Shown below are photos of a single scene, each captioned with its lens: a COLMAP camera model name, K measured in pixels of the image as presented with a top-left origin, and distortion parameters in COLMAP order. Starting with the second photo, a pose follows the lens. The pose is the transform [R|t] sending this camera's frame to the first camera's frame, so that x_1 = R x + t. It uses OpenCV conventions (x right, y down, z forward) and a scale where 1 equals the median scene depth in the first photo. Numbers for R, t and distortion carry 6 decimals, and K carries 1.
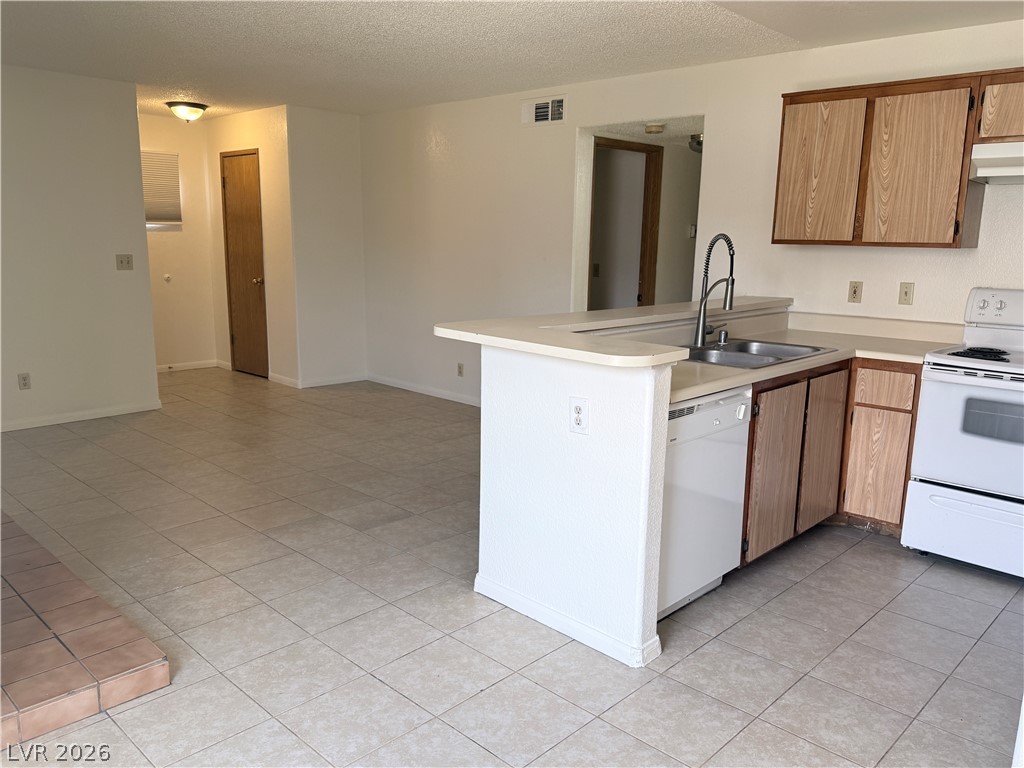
lens RADIAL K [[786.0, 0, 529.7], [0, 786.0, 382.2], [0, 0, 1]] dist [0.036463, -0.049307]
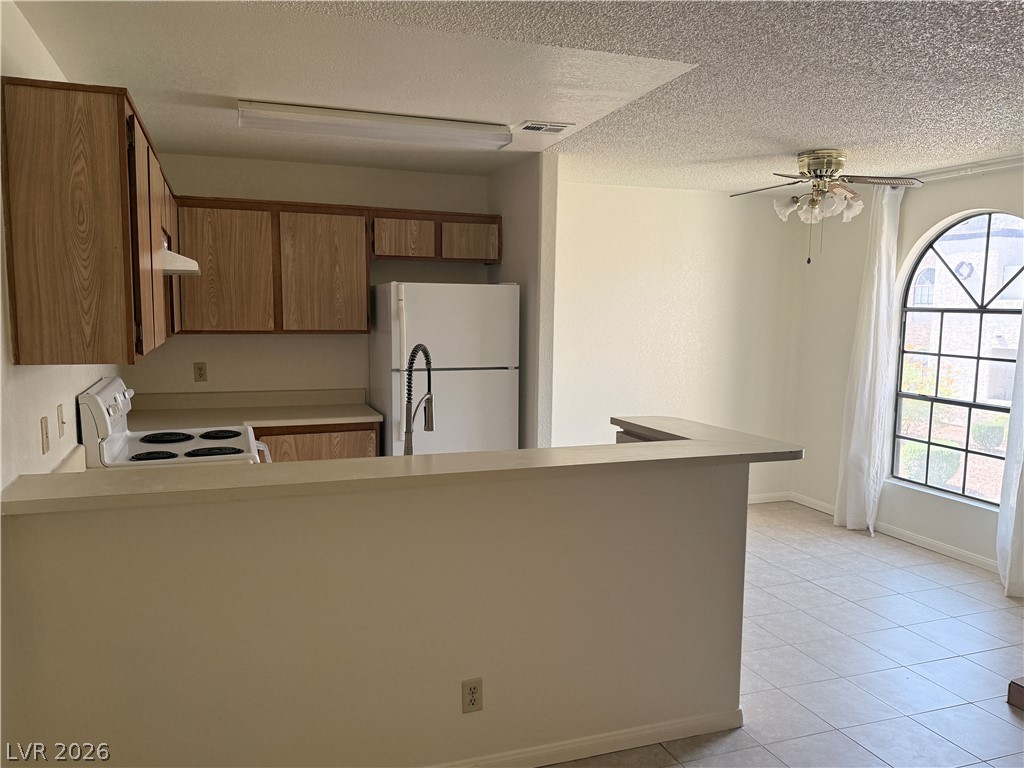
lens RADIAL K [[786.0, 0, 508.8], [0, 786.0, 394.7], [0, 0, 1]] dist [0.036463, -0.049307]
pose [[-0.888610, -0.080273, 0.451584, -0.230076], [0.057968, 0.957016, 0.284184, -0.421163], [-0.454986, 0.278706, -0.845761, 1.931541]]
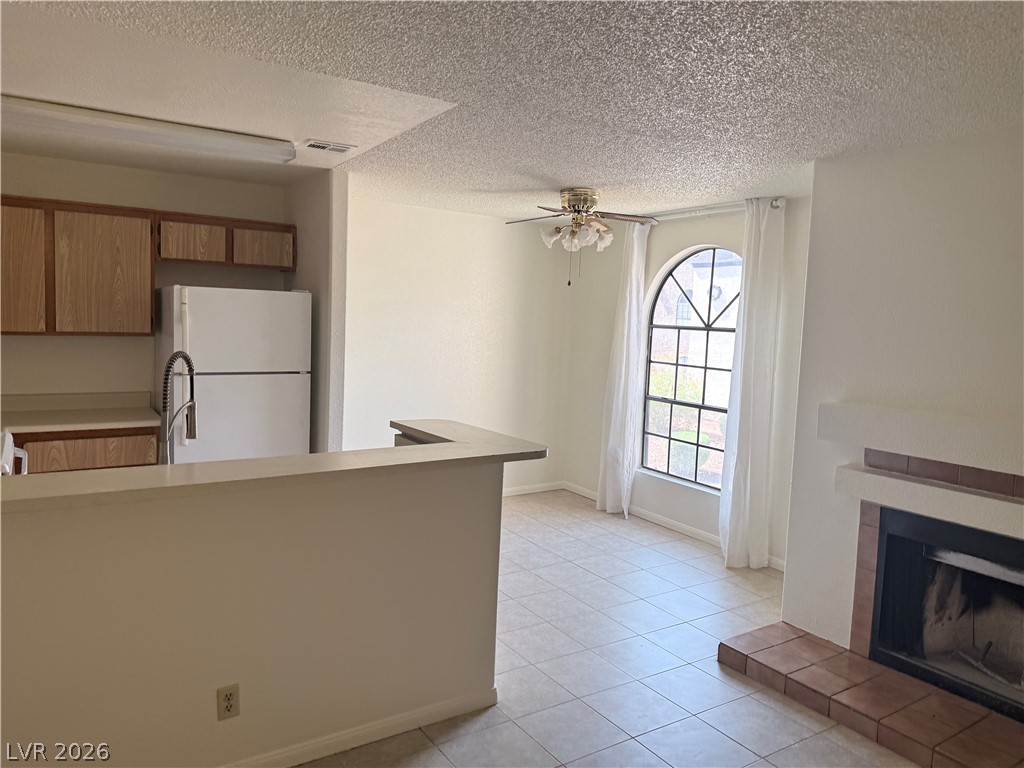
lens RADIAL K [[718.1, 0, 508.7], [0, 718.1, 374.5], [0, 0, 1]] dist [0.026413, -0.036739]
pose [[-0.969848, -0.076966, 0.231240, -0.287418], [-0.013202, 0.964022, 0.265496, -0.425754], [-0.243354, 0.254438, -0.935970, 1.886142]]
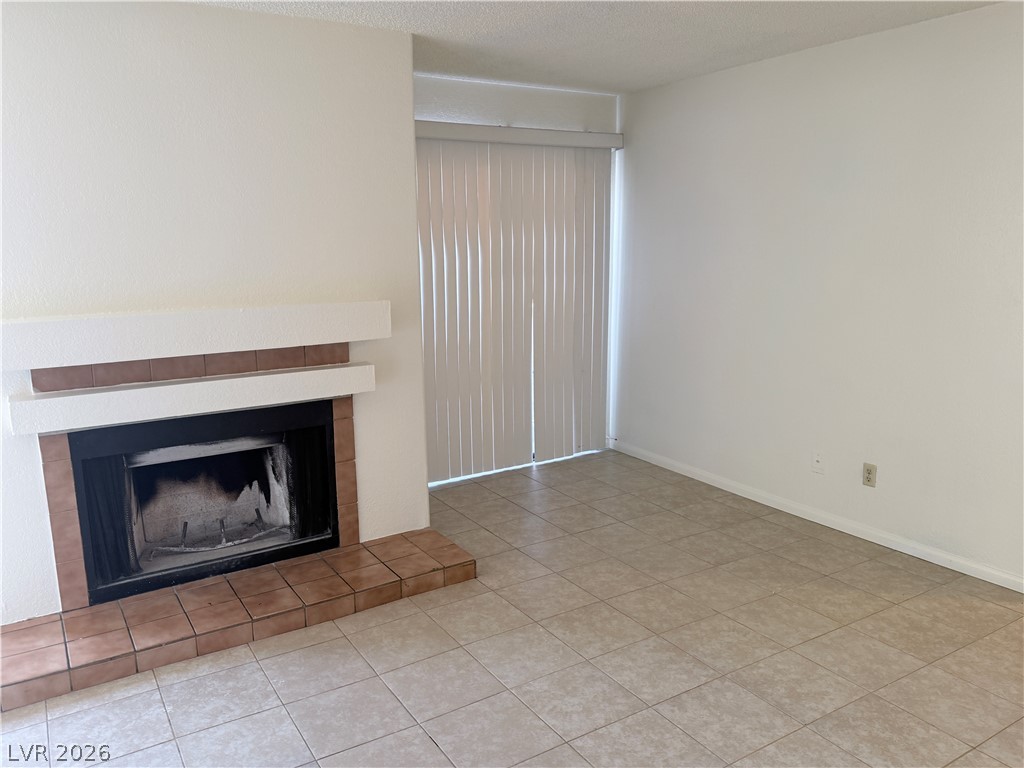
lens RADIAL K [[786.0, 0, 513.5], [0, 786.0, 394.9], [0, 0, 1]] dist [0.036463, -0.049307]
pose [[-0.248965, 0.181499, -0.951354, 0.209367], [-0.176517, 0.957328, 0.228833, -0.329510], [0.952291, 0.224902, -0.206304, 1.520047]]
